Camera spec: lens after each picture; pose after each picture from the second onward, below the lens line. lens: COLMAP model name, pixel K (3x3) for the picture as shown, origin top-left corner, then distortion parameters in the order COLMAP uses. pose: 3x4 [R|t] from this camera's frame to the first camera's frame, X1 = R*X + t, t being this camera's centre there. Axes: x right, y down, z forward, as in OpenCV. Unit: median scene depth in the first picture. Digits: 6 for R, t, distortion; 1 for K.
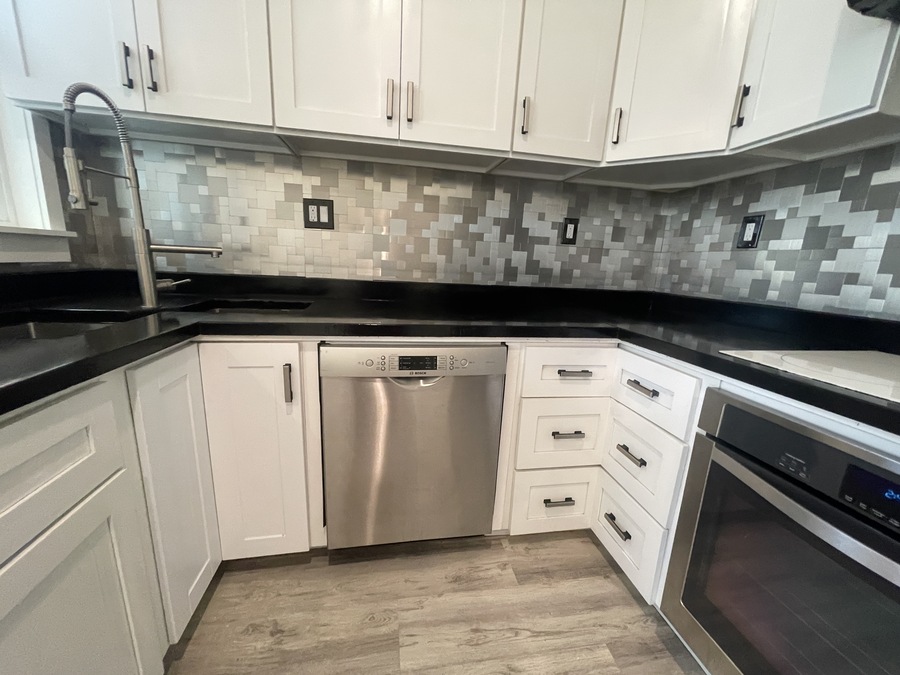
lens RADIAL K [[362.2, 0, 448.7], [0, 362.2, 341.3], [0, 0, 1]] dist [-0.000595, 0.000266]
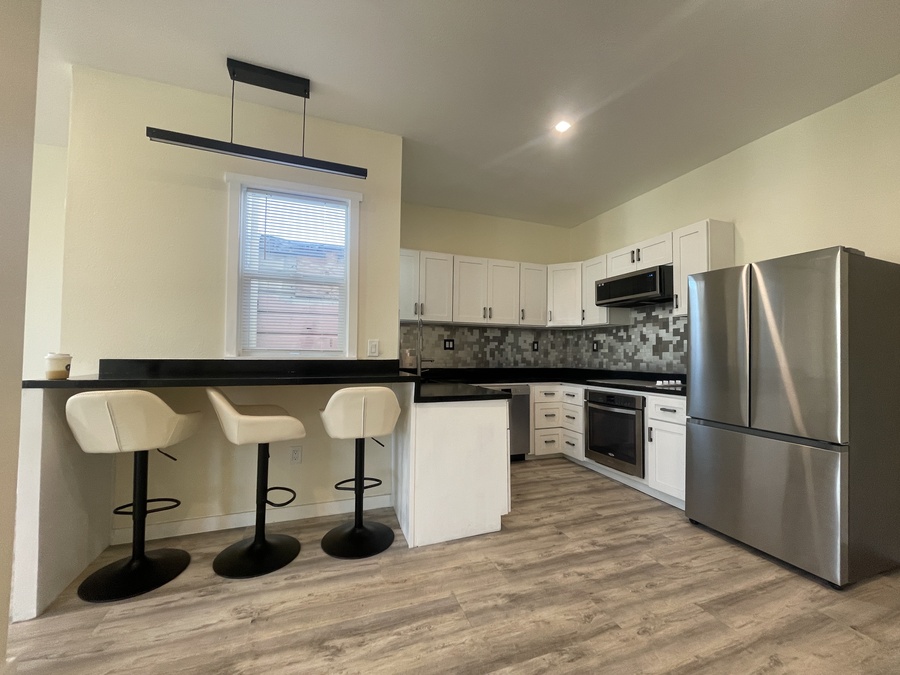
lens RADIAL K [[362.2, 0, 448.7], [0, 362.2, 341.3], [0, 0, 1]] dist [-0.000595, 0.000266]
pose [[0.982067, -0.032493, 0.185710, -0.965156], [0.077249, 0.967904, -0.239154, 0.296966], [-0.171979, 0.249211, 0.953057, -1.745446]]
